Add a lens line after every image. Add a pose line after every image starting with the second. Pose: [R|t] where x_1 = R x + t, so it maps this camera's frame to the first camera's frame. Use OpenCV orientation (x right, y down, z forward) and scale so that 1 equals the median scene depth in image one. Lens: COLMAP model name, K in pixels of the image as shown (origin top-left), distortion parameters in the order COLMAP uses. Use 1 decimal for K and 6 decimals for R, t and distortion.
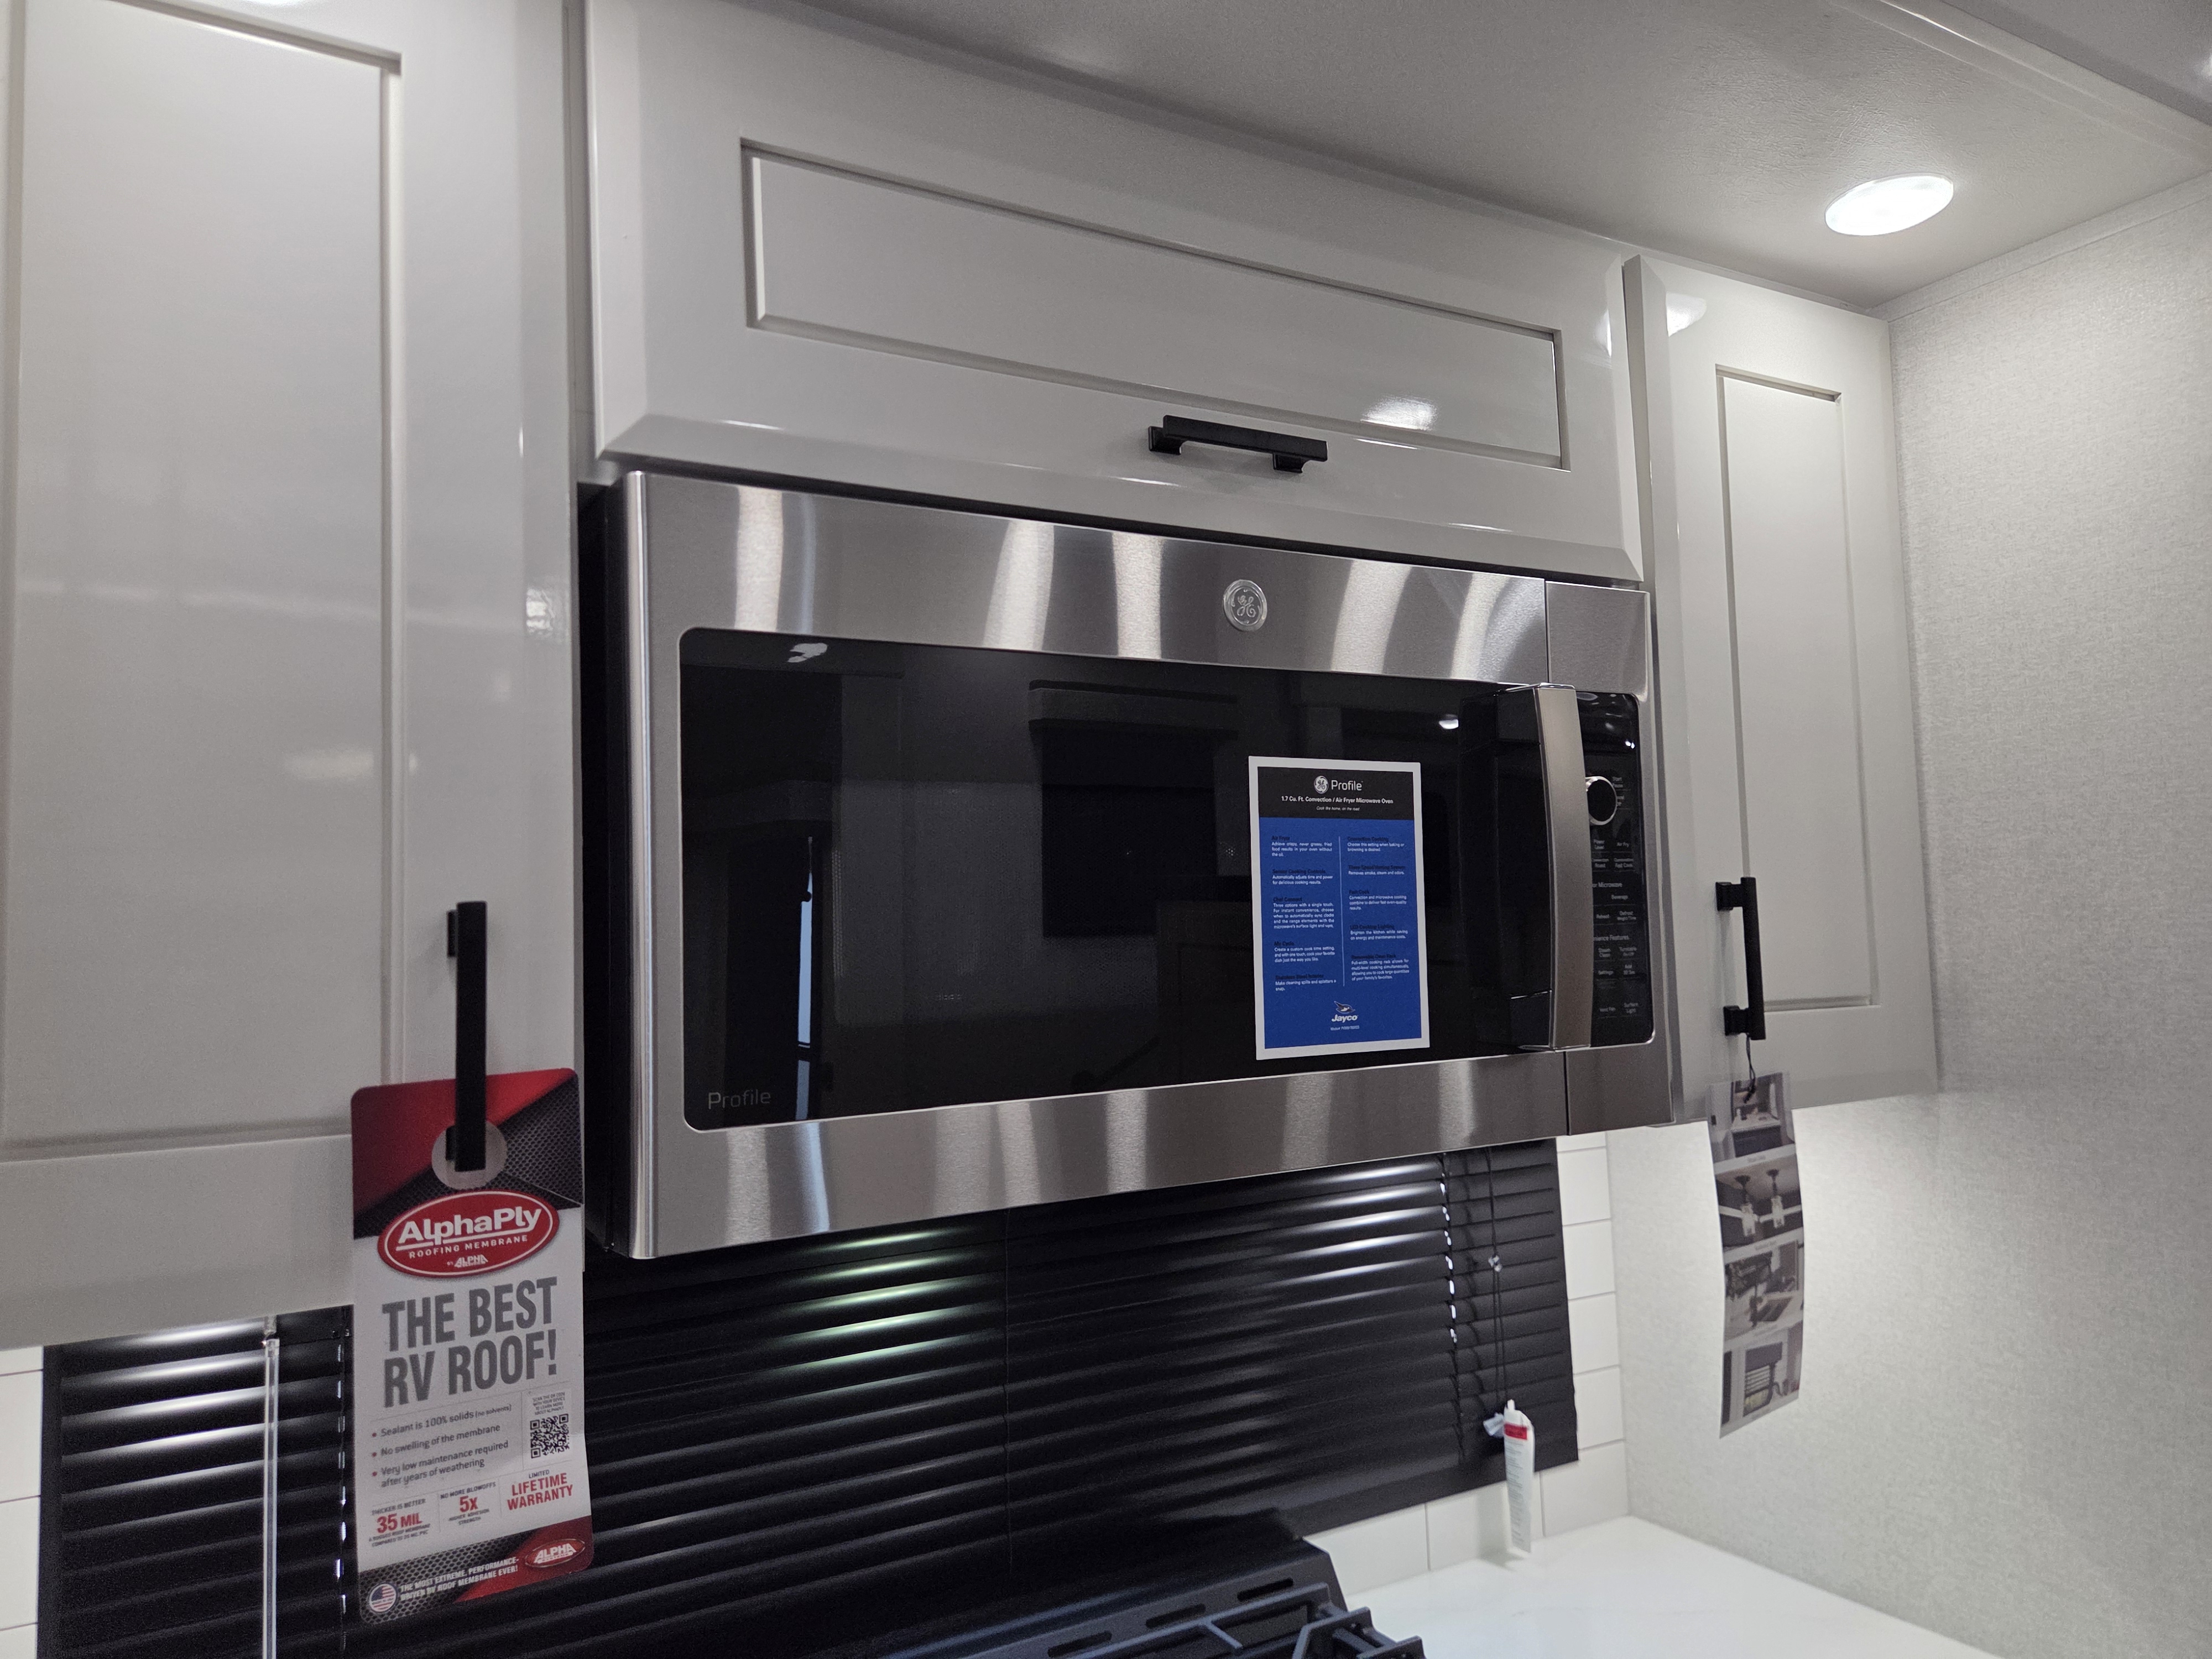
lens RADIAL K [[1487.4, 0, 1109.4], [0, 1487.4, 823.2], [0, 0, 1]] dist [0.058751, -0.050521]
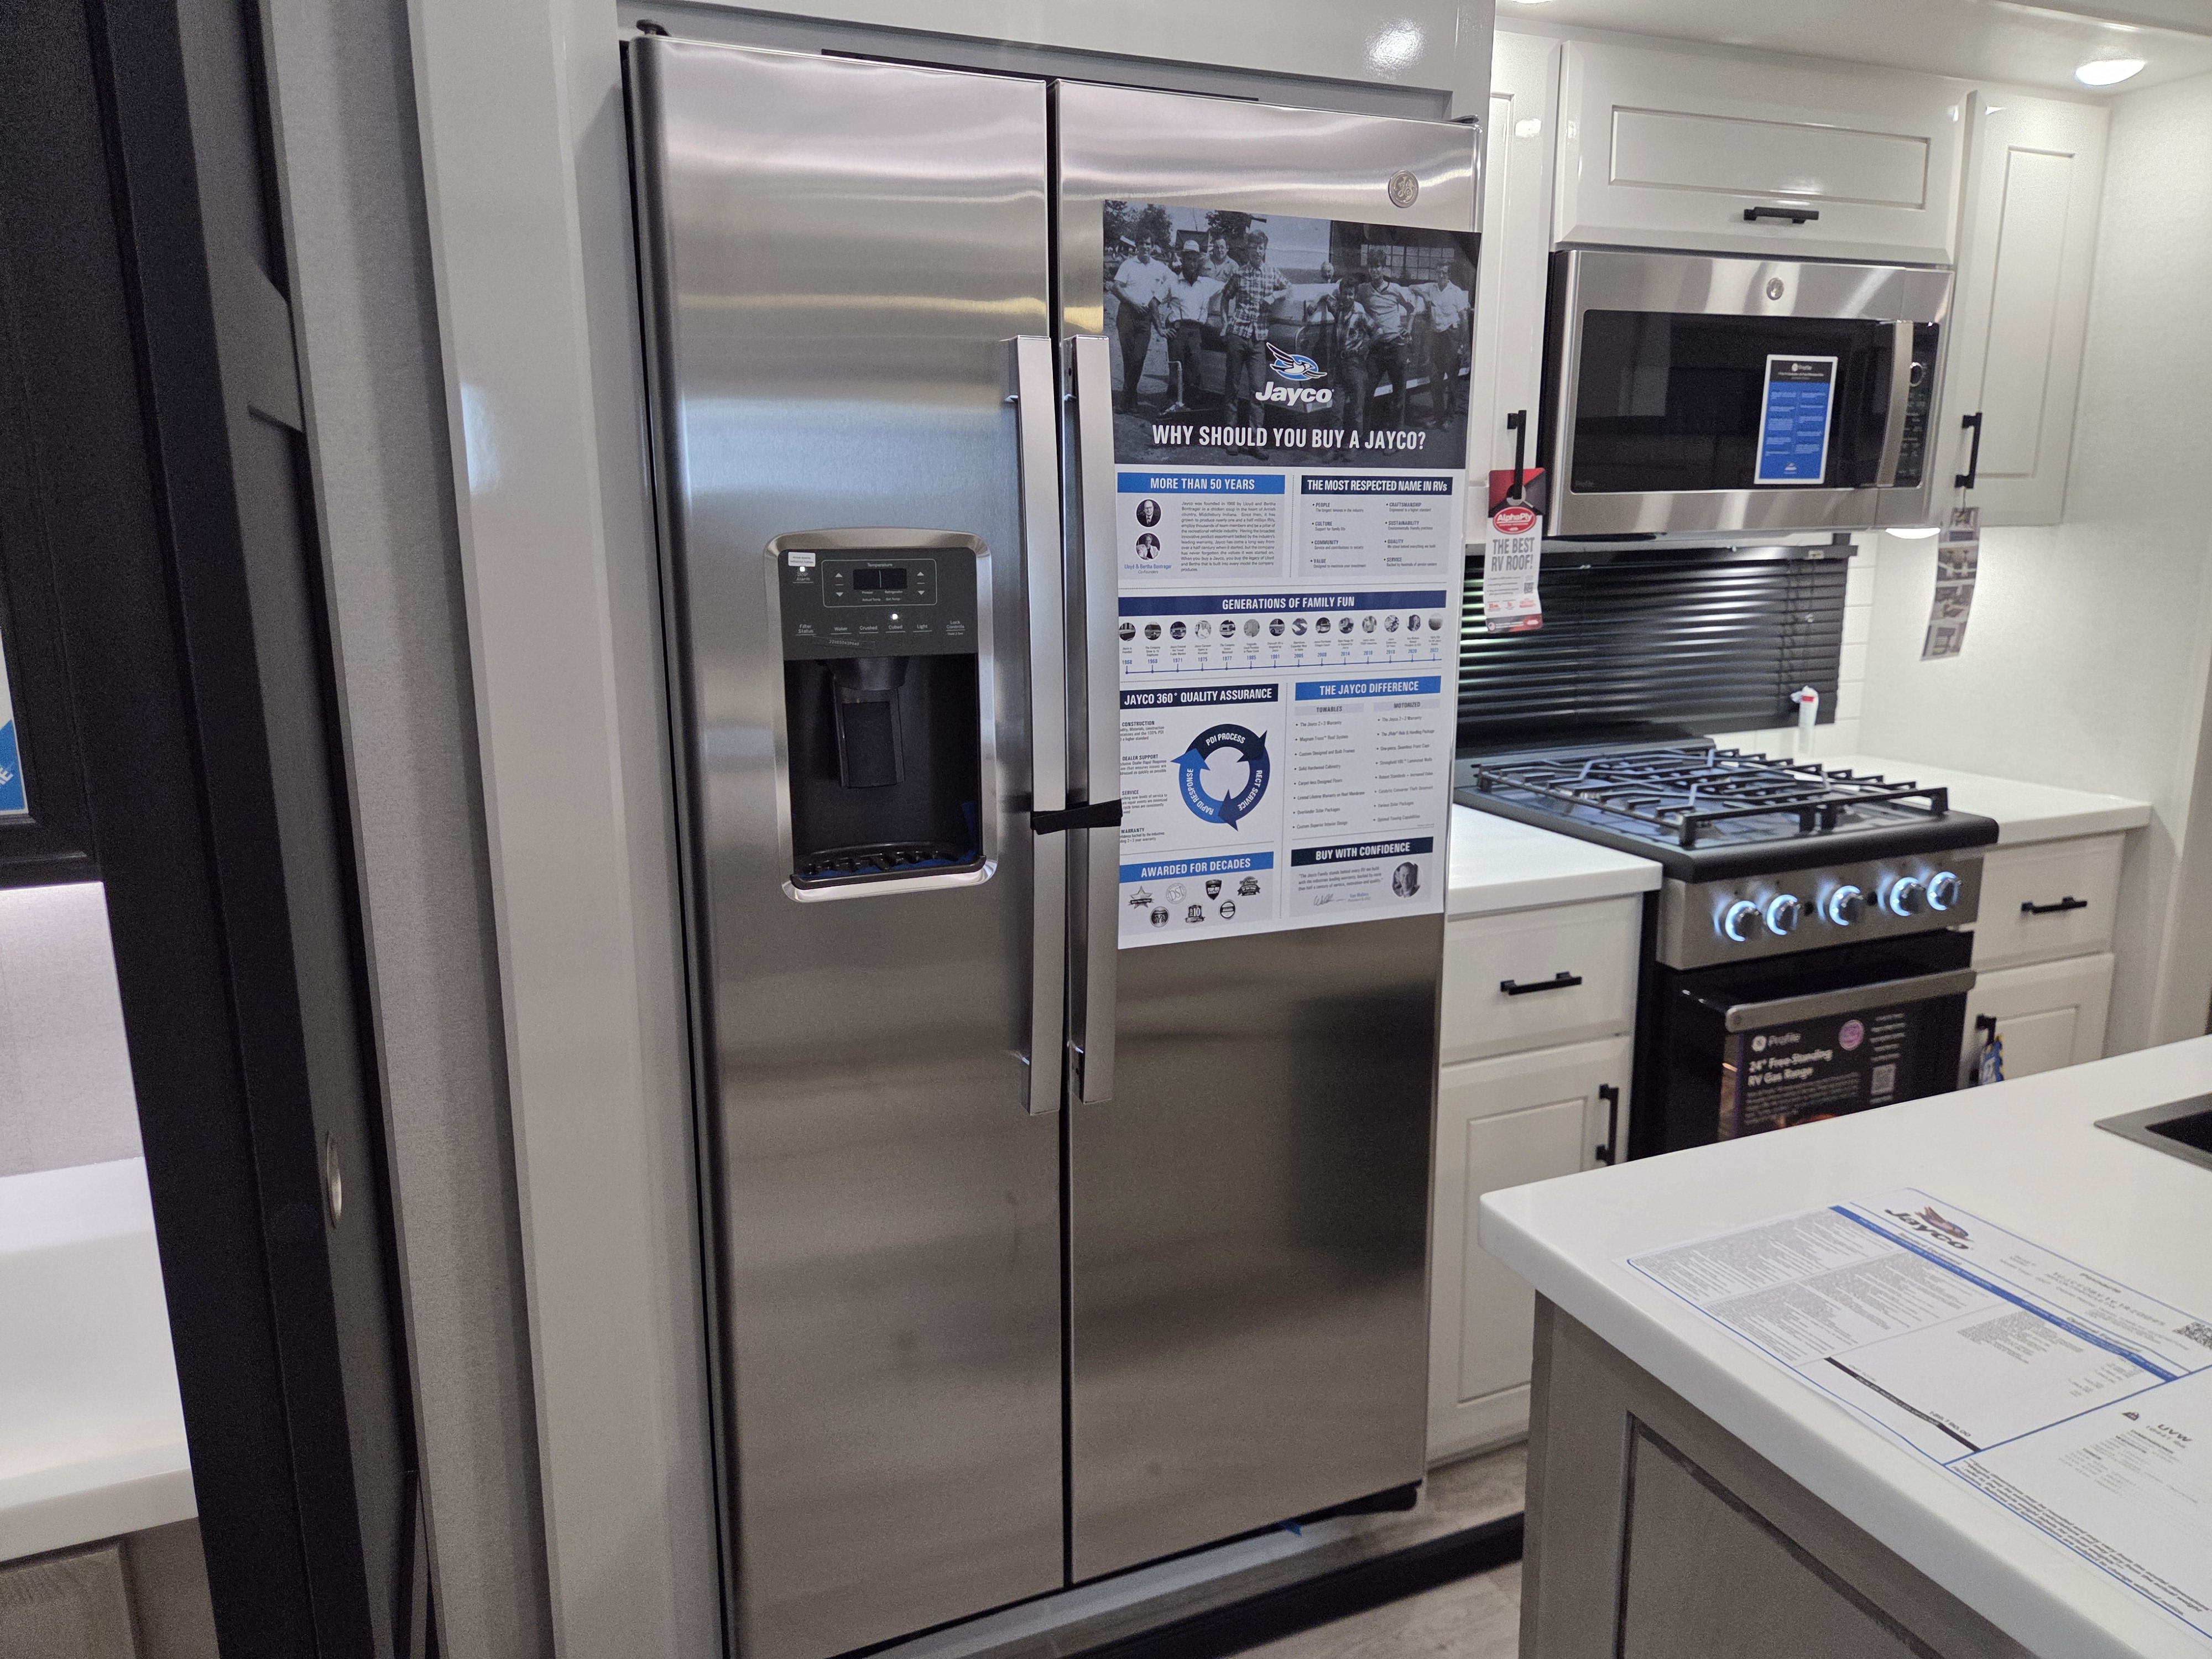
lens RADIAL K [[1487.4, 0, 1120.7], [0, 1487.4, 821.0], [0, 0, 1]] dist [0.058751, -0.050521]
pose [[0.992962, 0.046583, -0.108890, -0.529390], [-0.013727, 0.958471, 0.284861, -0.001950], [0.117638, -0.281361, 0.952364, -1.361593]]
